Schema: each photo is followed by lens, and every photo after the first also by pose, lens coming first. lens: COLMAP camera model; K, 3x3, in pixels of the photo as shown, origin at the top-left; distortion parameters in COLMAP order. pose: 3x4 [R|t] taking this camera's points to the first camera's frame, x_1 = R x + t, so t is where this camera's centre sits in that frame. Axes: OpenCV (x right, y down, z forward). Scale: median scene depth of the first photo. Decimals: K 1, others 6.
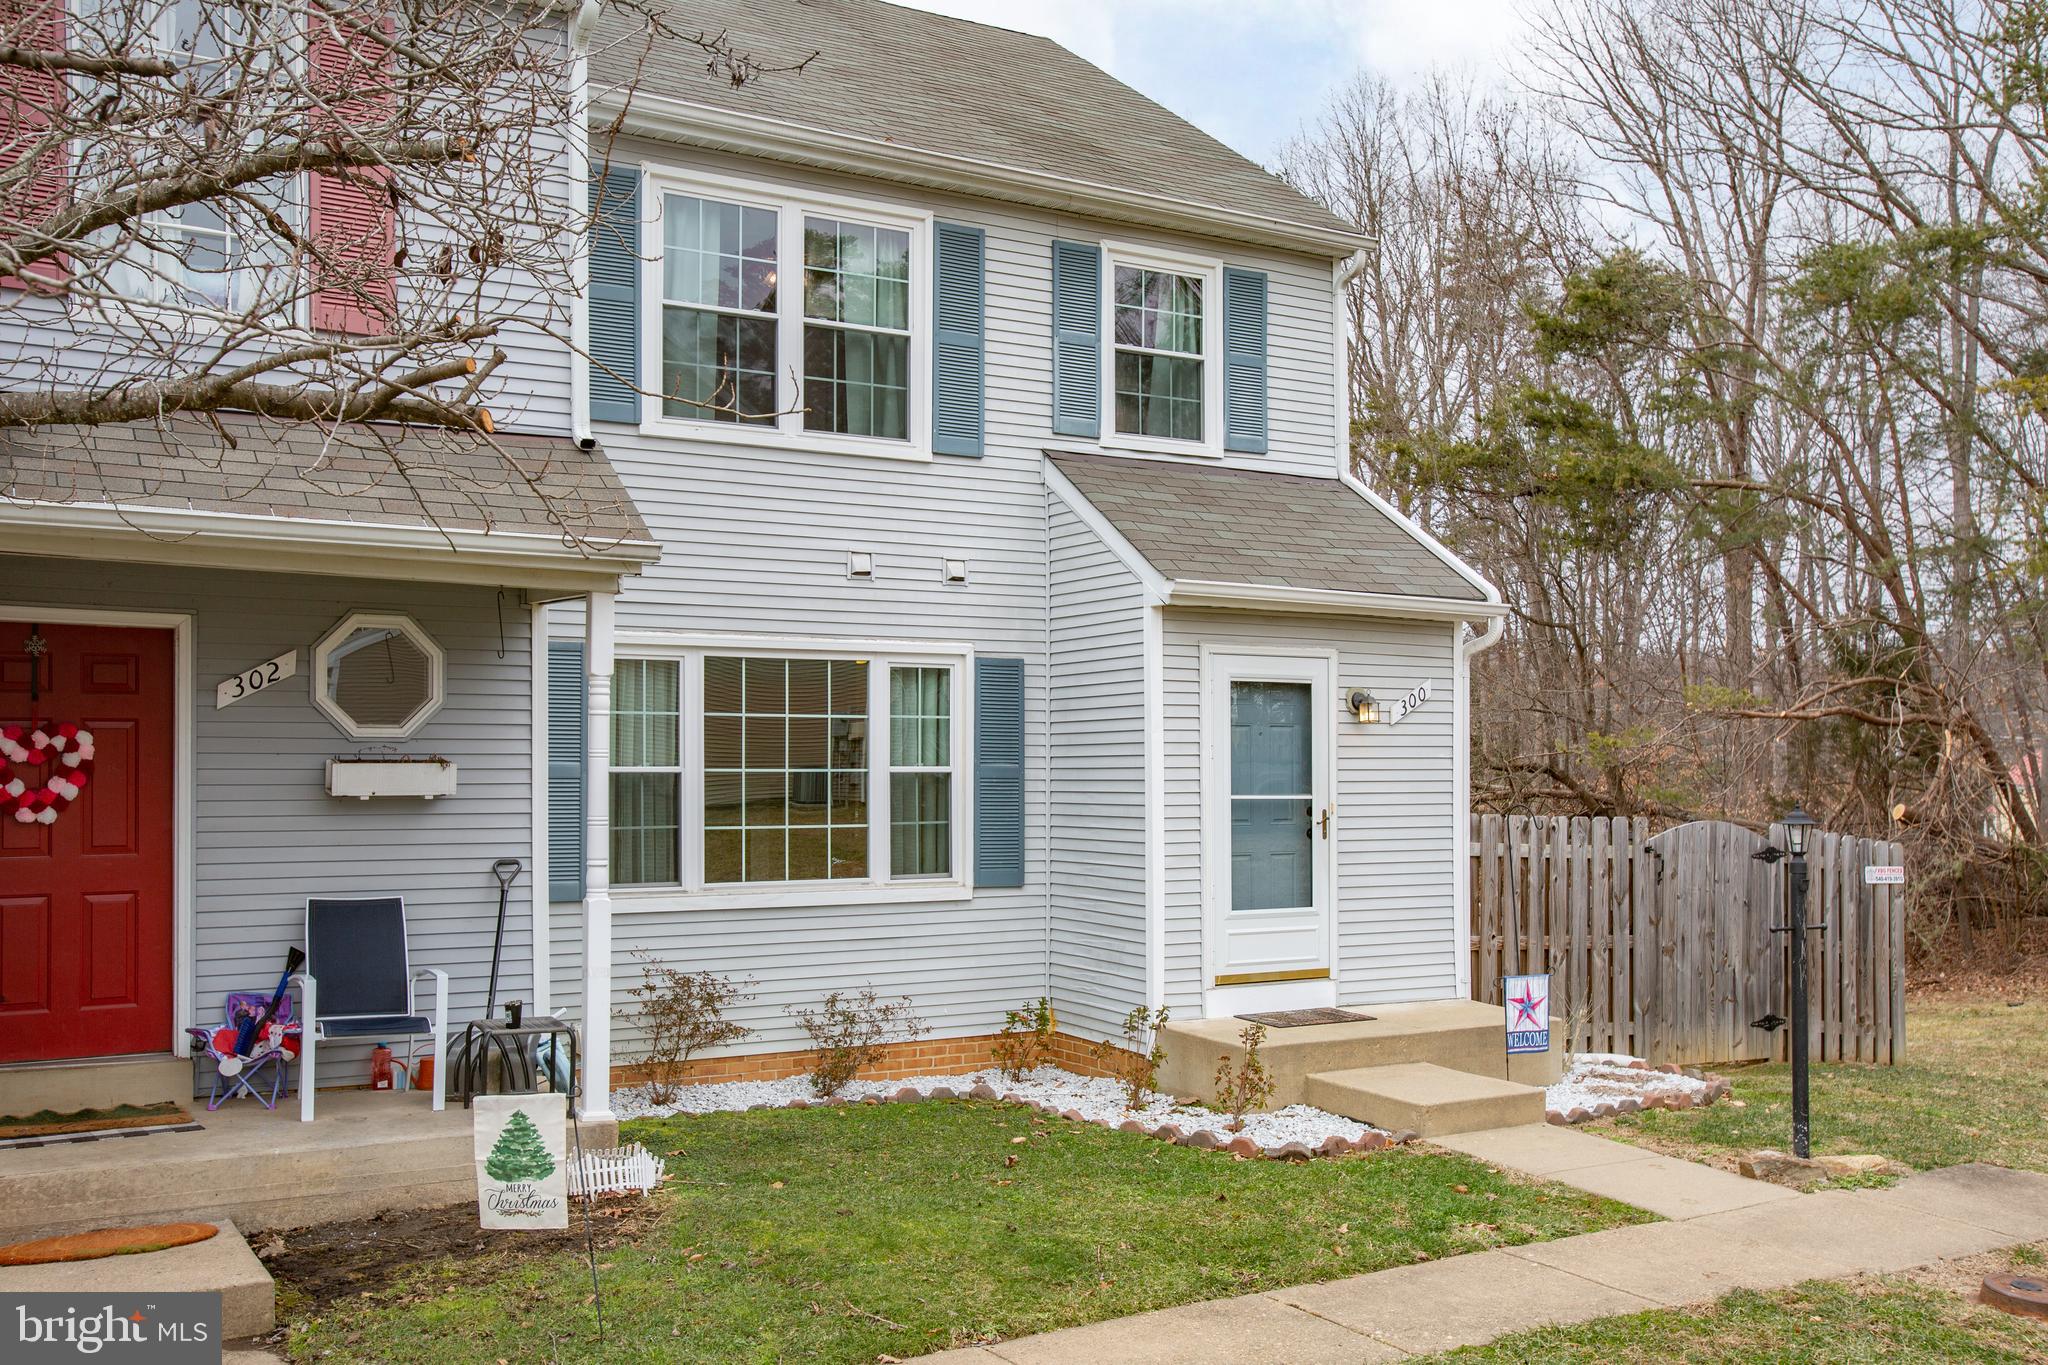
lens RADIAL K [[1848.9, 0, 1121.7], [0, 1848.9, 726.8], [0, 0, 1]] dist [0.017599, 0.014513]
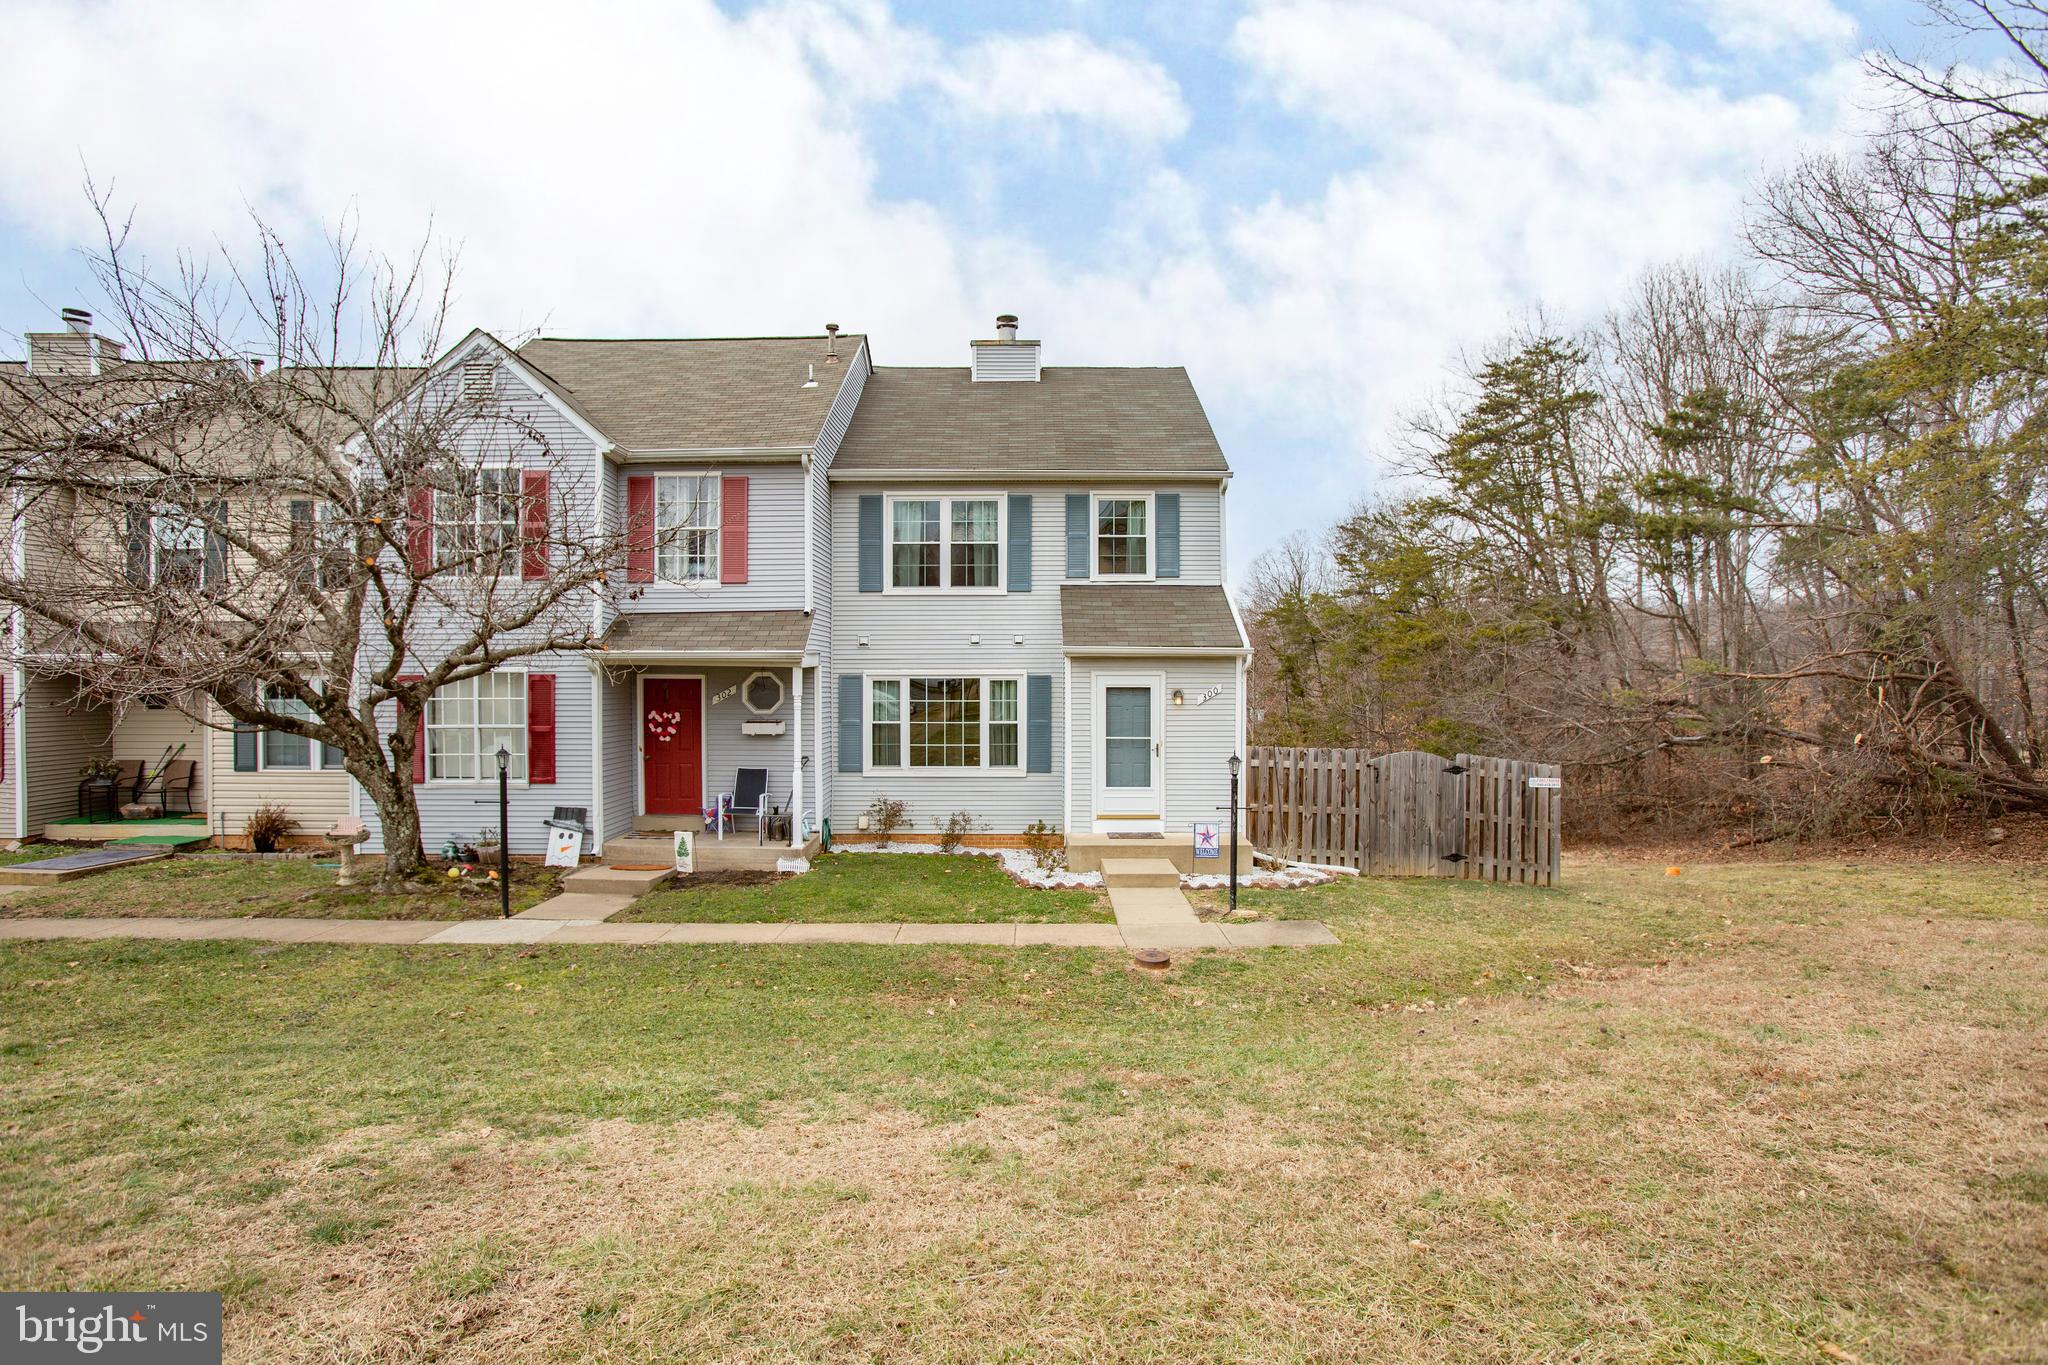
lens RADIAL K [[1021.4, 0, 1033.9], [0, 1021.4, 686.8], [0, 0, 1]] dist [-0.059809, -0.000350]
pose [[0.867756, 0.001421, -0.496988, 0.602599], [0.009199, 0.999779, 0.018920, -0.049498], [0.496905, -0.020990, 0.867551, -0.142211]]
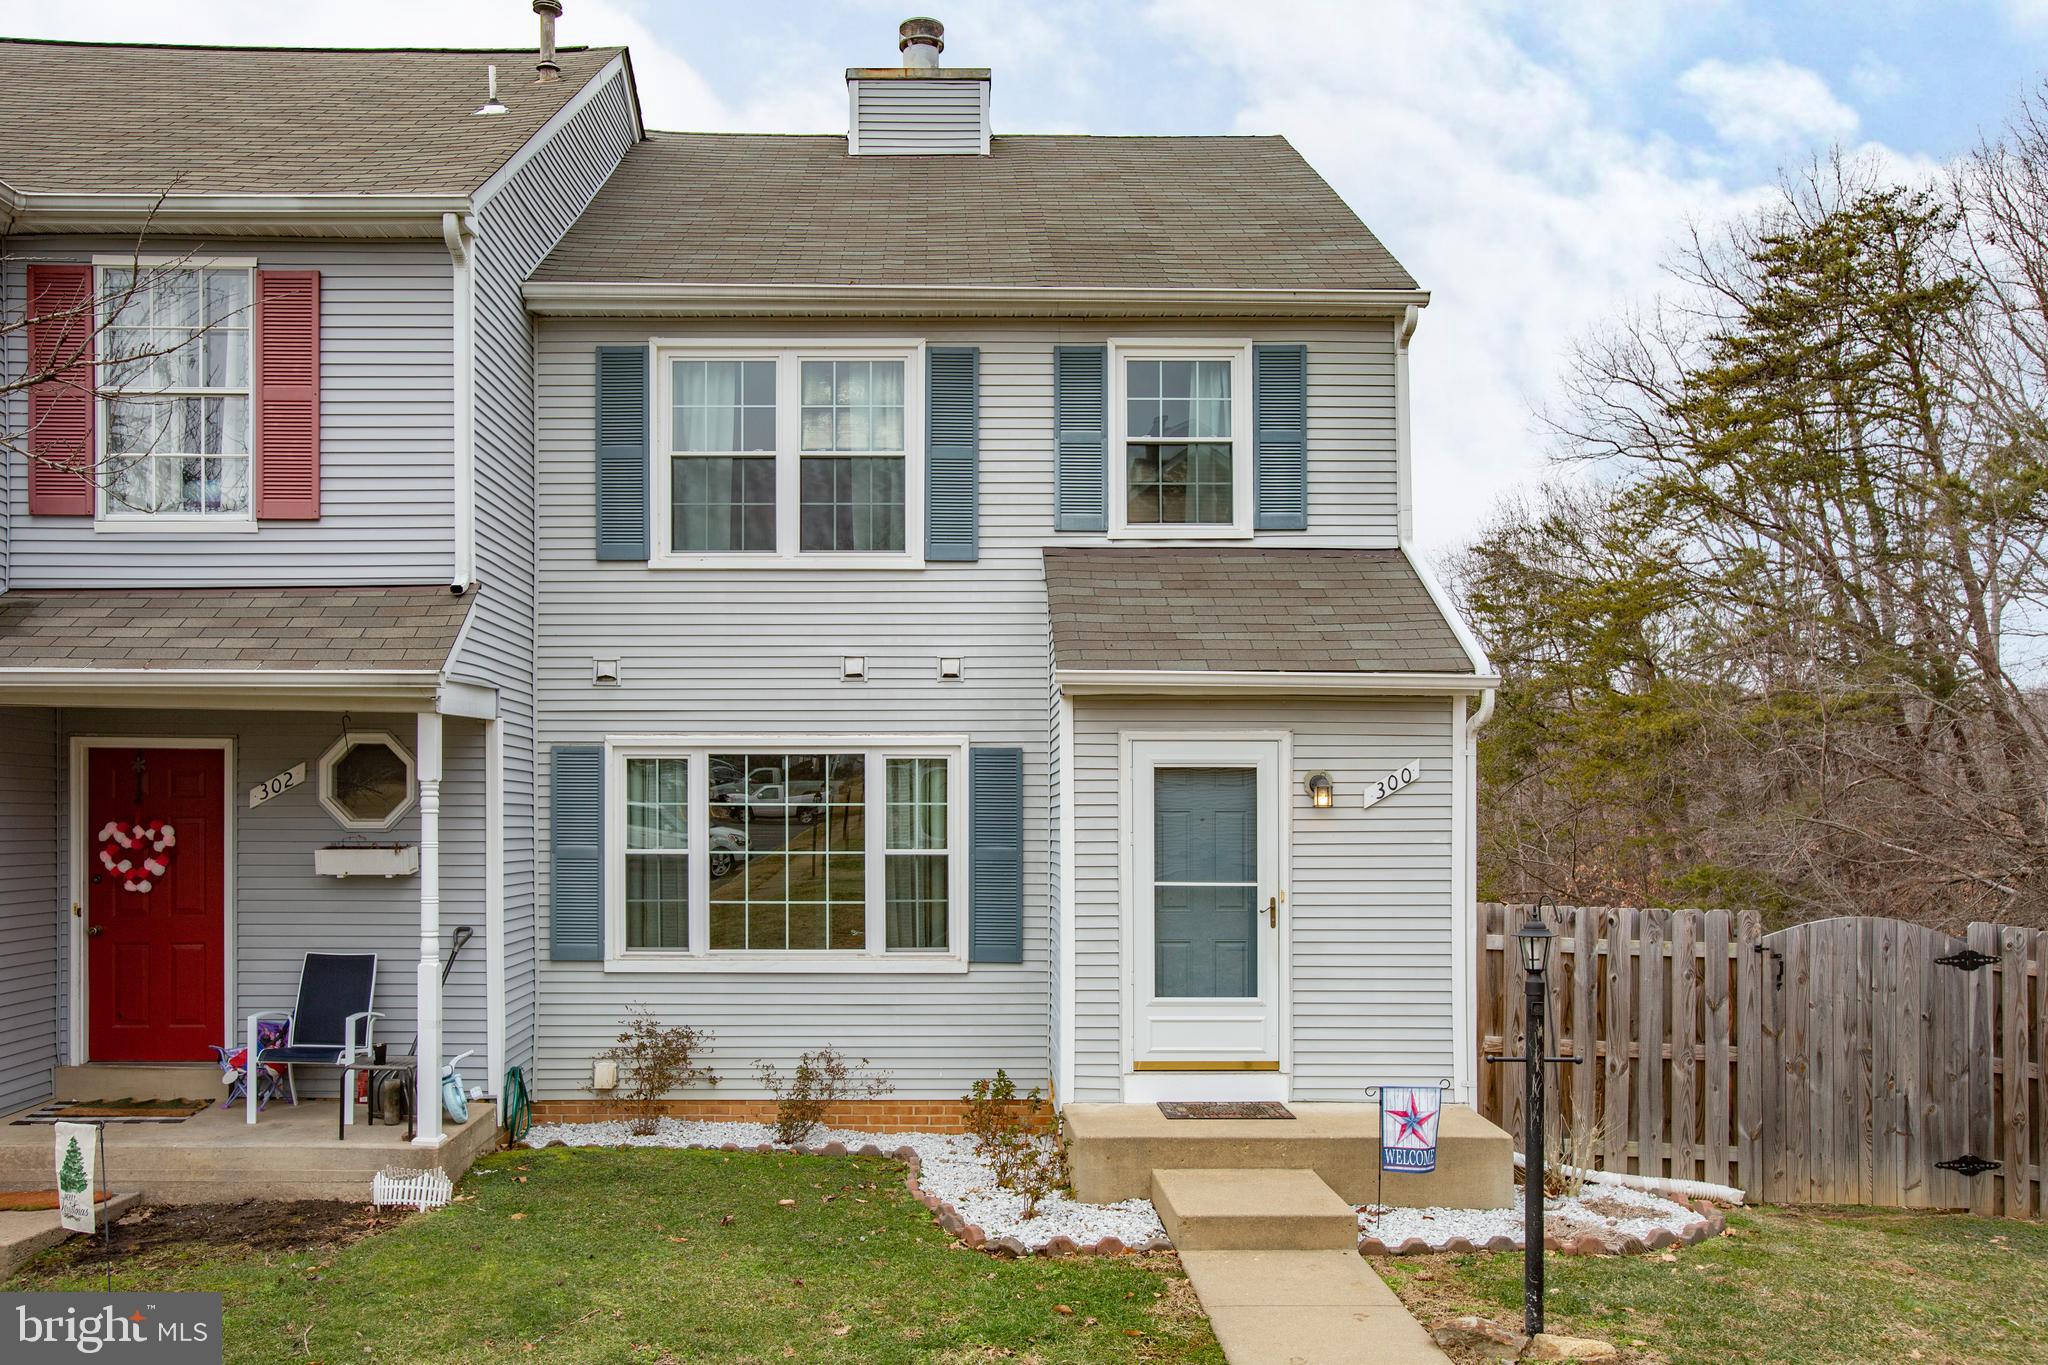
lens RADIAL K [[1645.9, 0, 940.6], [0, 1645.9, 802.1], [0, 0, 1]] dist [-0.009947, 0.042988]
pose [[0.863113, -0.005581, -0.504981, 0.402088], [0.009902, 0.999934, 0.005873, -0.012093], [0.504914, -0.010069, 0.863111, 0.172336]]
